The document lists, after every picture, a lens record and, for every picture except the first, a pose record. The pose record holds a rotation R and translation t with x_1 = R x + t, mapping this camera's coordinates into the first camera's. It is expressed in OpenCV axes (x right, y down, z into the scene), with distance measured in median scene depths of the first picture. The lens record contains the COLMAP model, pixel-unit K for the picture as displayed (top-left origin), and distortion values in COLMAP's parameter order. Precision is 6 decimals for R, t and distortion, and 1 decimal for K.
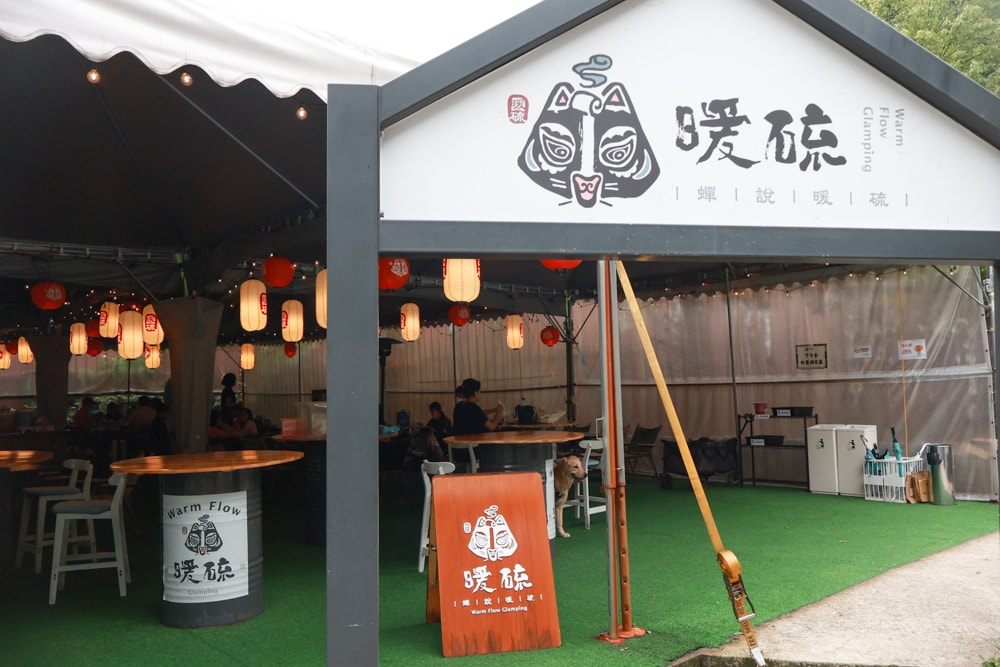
lens RADIAL K [[779.8, 0, 499.6], [0, 779.8, 310.7], [0, 0, 1]] dist [-0.005408, -0.001191]
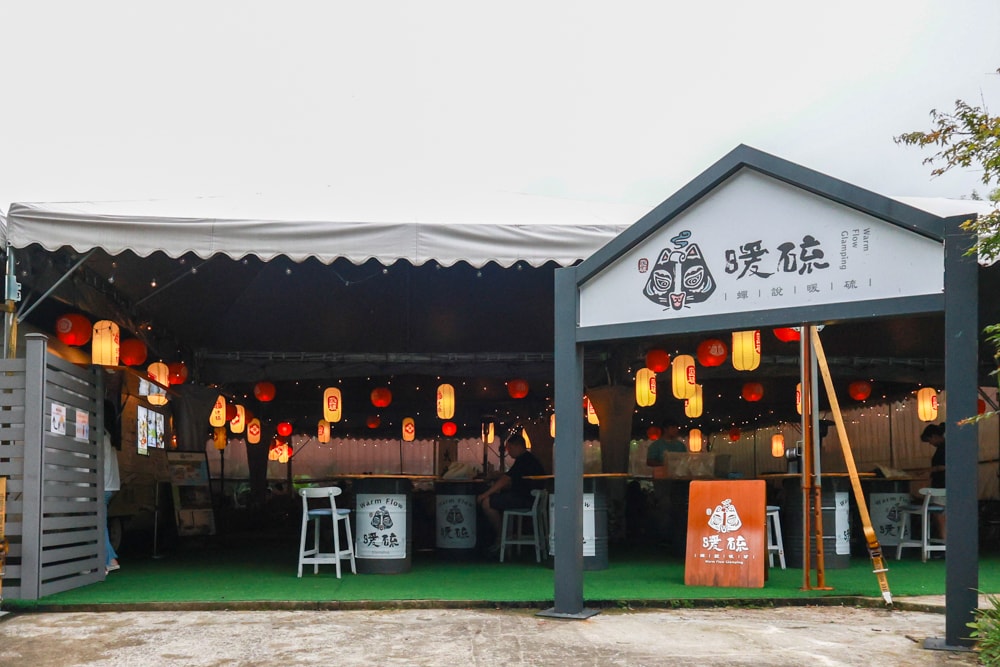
lens RADIAL K [[779.8, 0, 499.6], [0, 779.8, 310.7], [0, 0, 1]] dist [-0.005408, -0.001191]
pose [[0.823115, -0.113114, -0.556496, 0.803678], [0.044987, 0.989870, -0.134663, 0.109641], [0.566090, 0.085808, 0.819865, -0.835375]]
